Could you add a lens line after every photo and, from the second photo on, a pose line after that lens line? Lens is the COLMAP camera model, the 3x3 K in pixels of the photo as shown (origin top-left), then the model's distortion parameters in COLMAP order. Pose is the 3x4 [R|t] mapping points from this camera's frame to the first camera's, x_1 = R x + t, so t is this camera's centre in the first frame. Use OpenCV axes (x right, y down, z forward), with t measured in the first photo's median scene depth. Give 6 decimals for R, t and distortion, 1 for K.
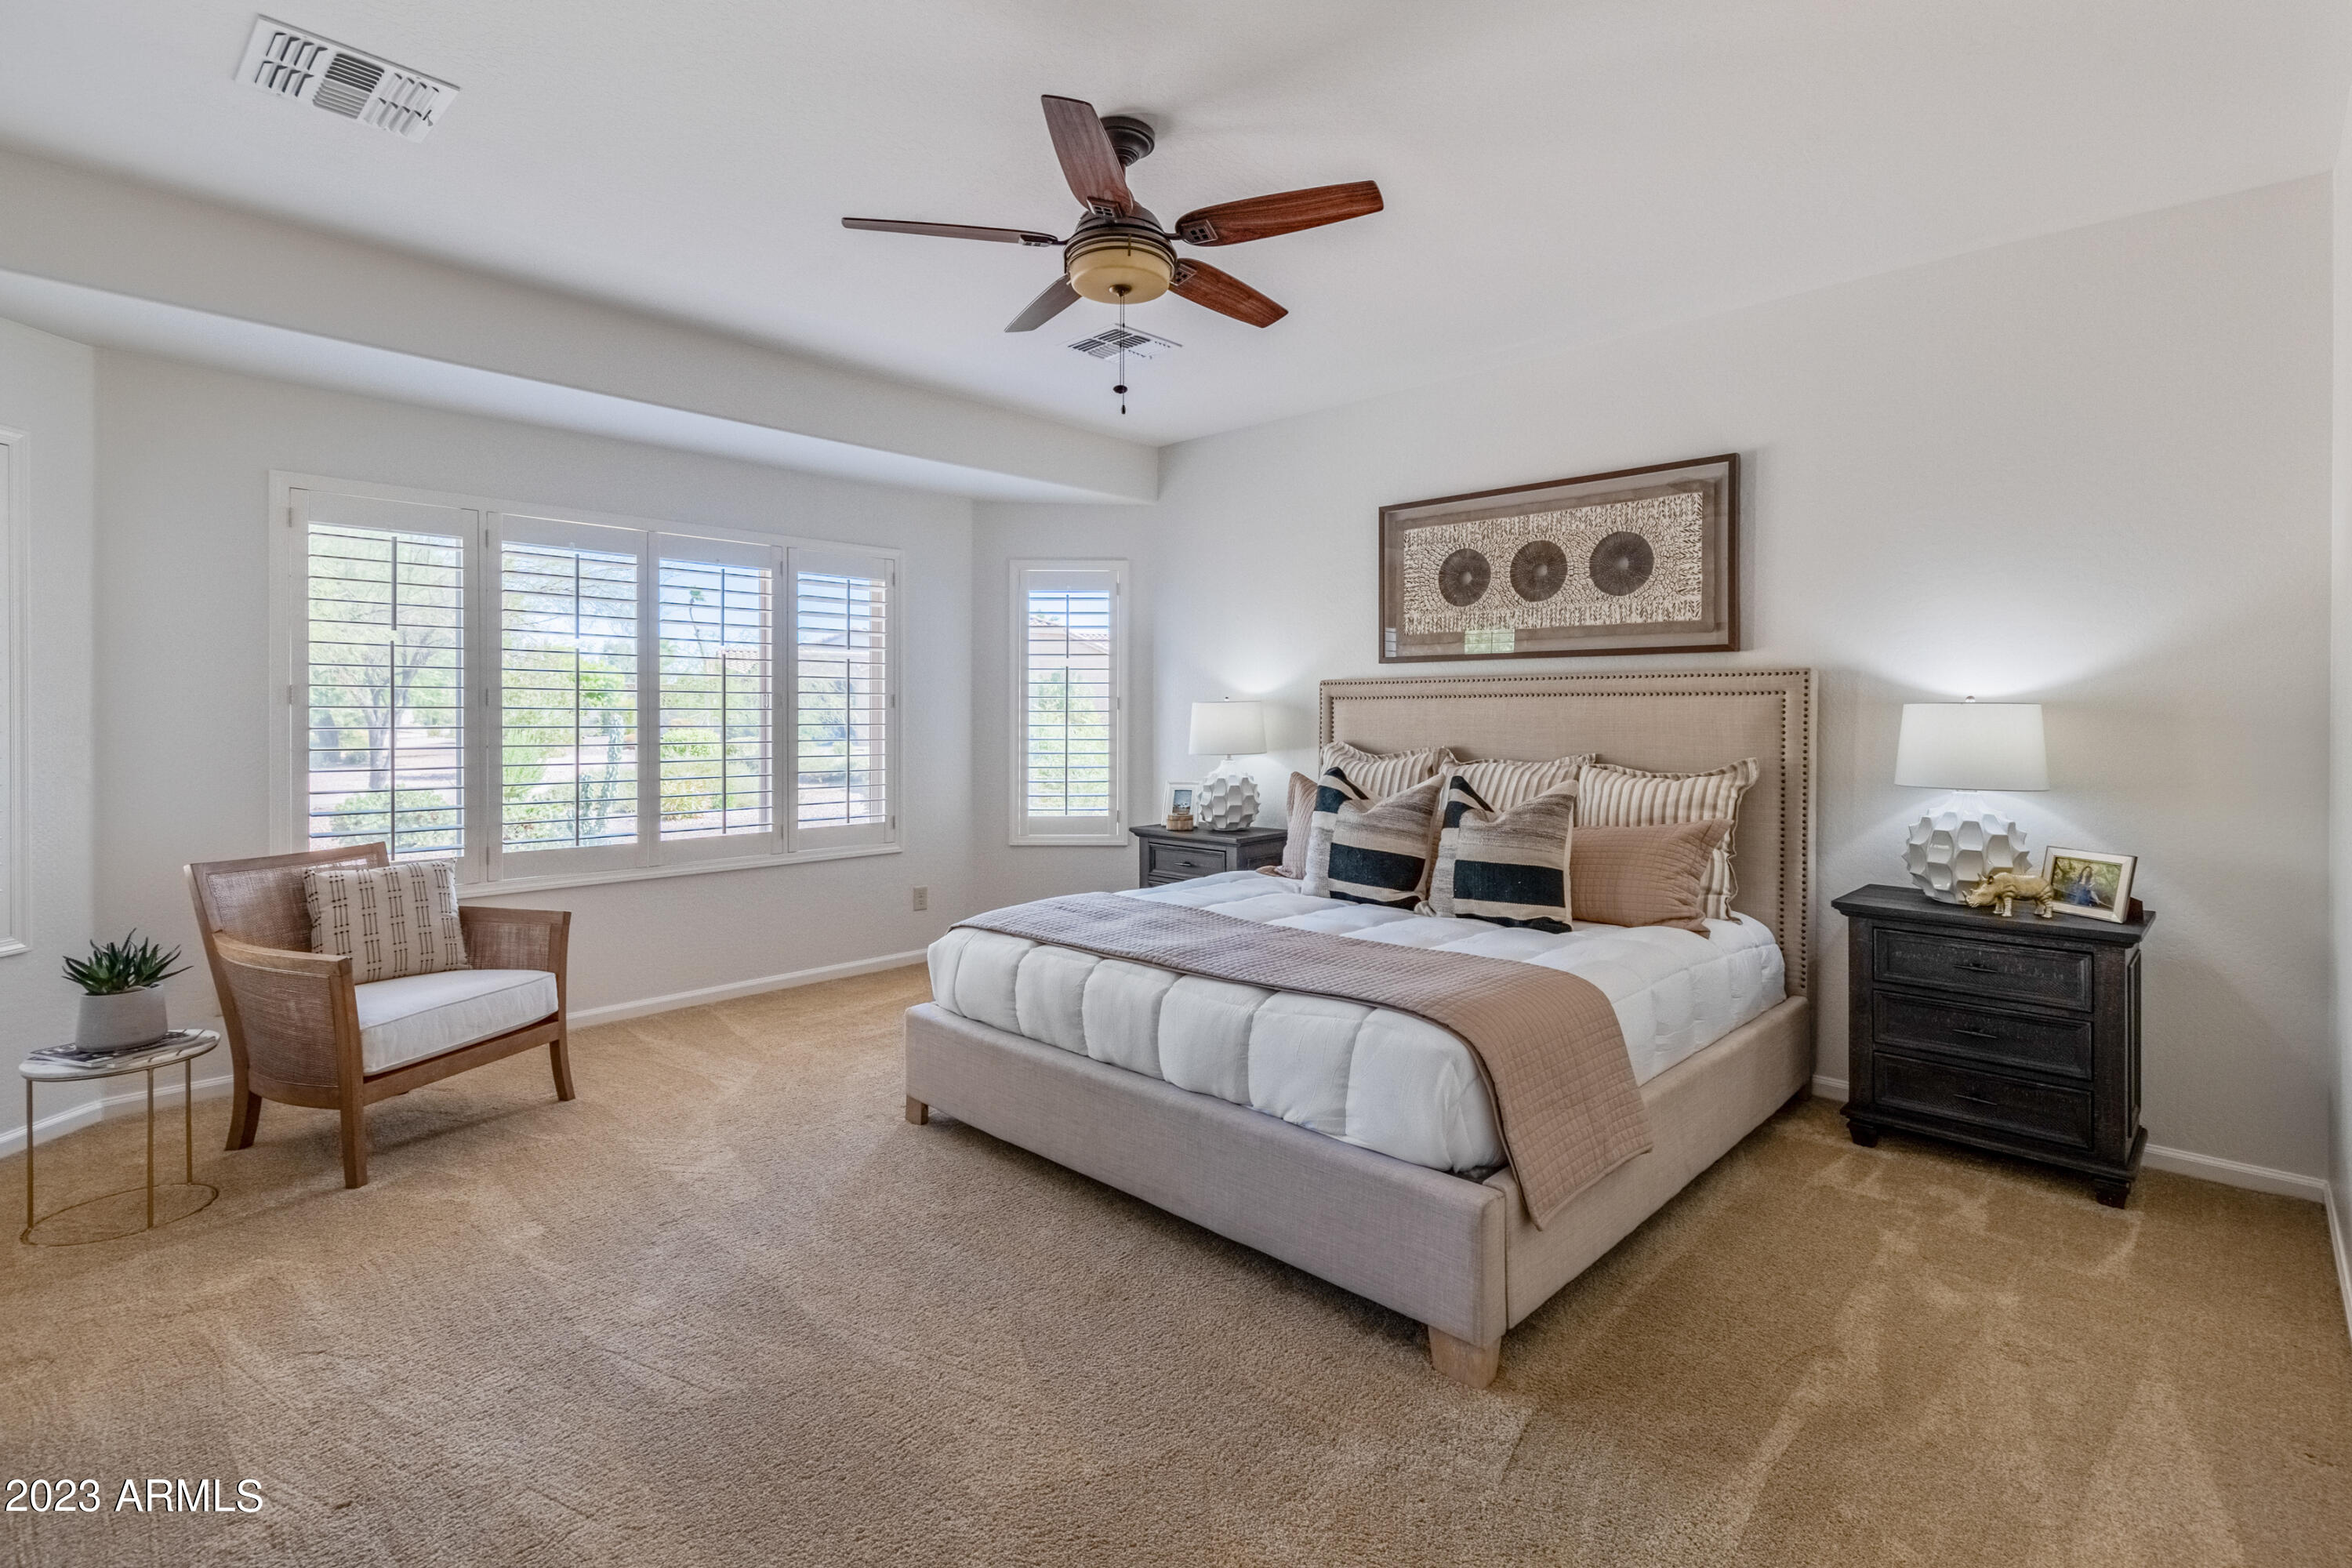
lens RADIAL K [[1105.4, 0, 1221.1], [0, 1105.4, 734.4], [0, 0, 1]] dist [0.010659, -0.001705]
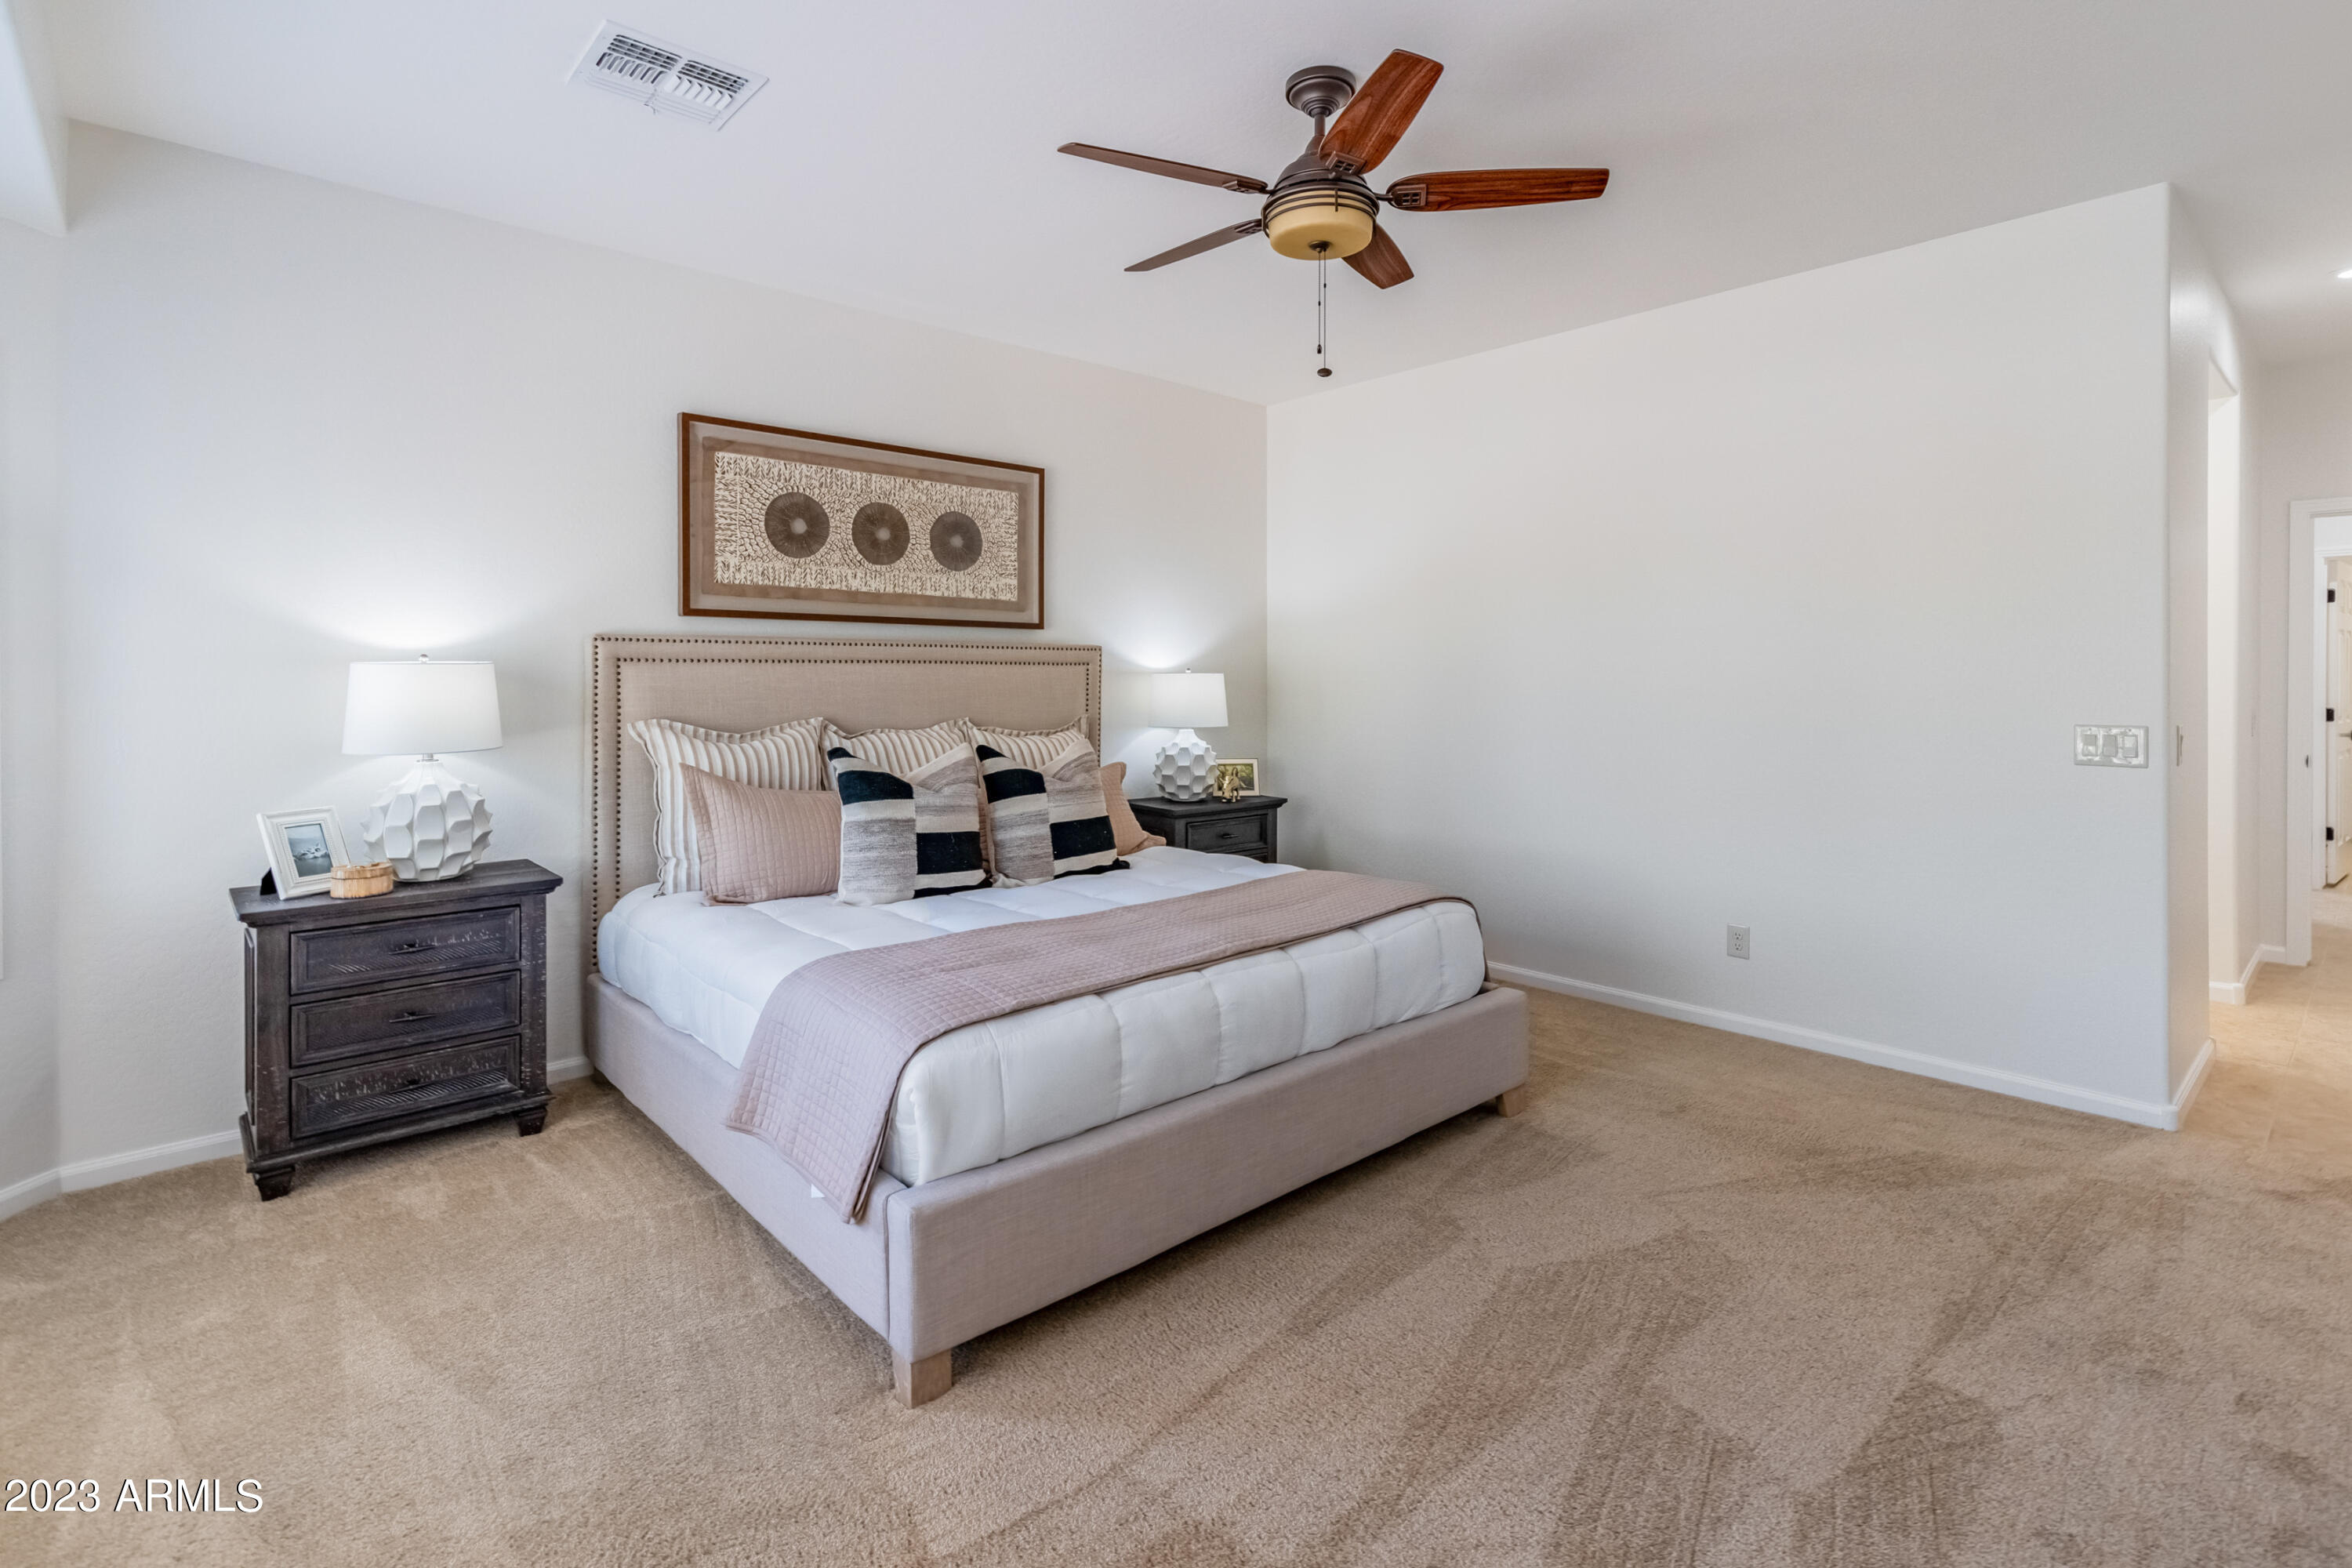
lens RADIAL K [[1105.4, 0, 1222.0], [0, 1105.4, 672.9], [0, 0, 1]] dist [0.010659, -0.001705]
pose [[0.060149, 0.004044, 0.998181, -0.668067], [0.023209, 0.999716, -0.005449, -0.013331], [-0.997920, 0.023494, 0.060038, 0.648575]]
